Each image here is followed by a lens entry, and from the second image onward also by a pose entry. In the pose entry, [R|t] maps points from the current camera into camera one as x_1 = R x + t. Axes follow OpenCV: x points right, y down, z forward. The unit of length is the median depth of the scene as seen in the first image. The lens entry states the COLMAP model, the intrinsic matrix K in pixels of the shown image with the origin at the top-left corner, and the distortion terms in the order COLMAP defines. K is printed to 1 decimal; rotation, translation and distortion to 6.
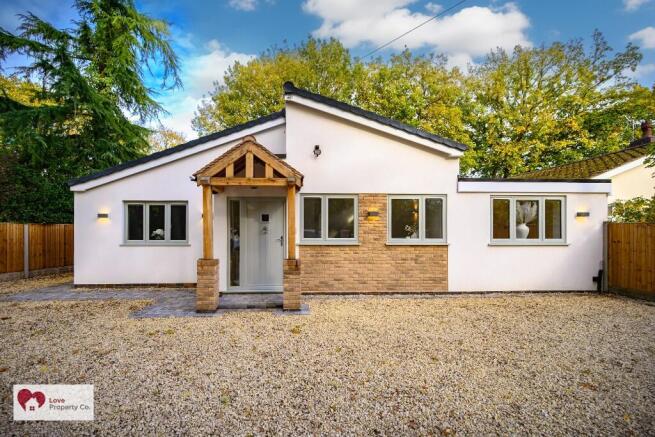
lens RADIAL K [[259.9, 0, 349.9], [0, 259.9, 230.4], [0, 0, 1]] dist [-0.001607, 0.000186]
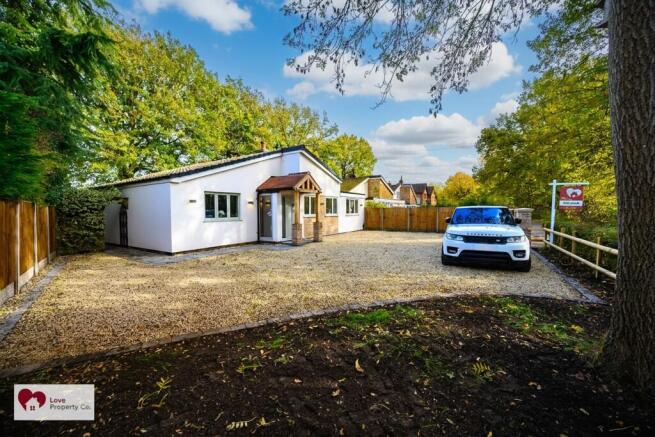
lens RADIAL K [[259.9, 0, 328.9], [0, 259.9, 215.2], [0, 0, 1]] dist [-0.001607, 0.000186]
pose [[0.586258, -0.018869, 0.809905, -1.792643], [0.002614, 0.999768, 0.021400, -0.009566], [-0.810120, -0.010429, 0.586171, -0.469793]]
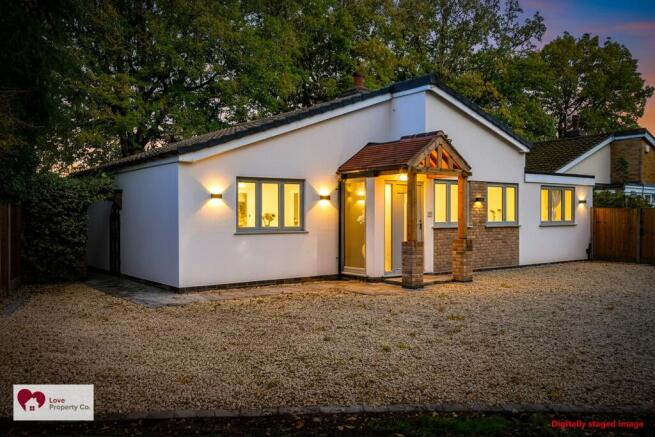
lens RADIAL K [[566.3, 0, 326.9], [0, 566.3, 220.6], [0, 0, 1]] dist [-0.011291, -0.007115]
pose [[0.821237, -0.008060, 0.570530, -1.765772], [-0.000981, 0.999879, 0.015537, -0.009380], [-0.570586, -0.013319, 0.821130, -0.601536]]
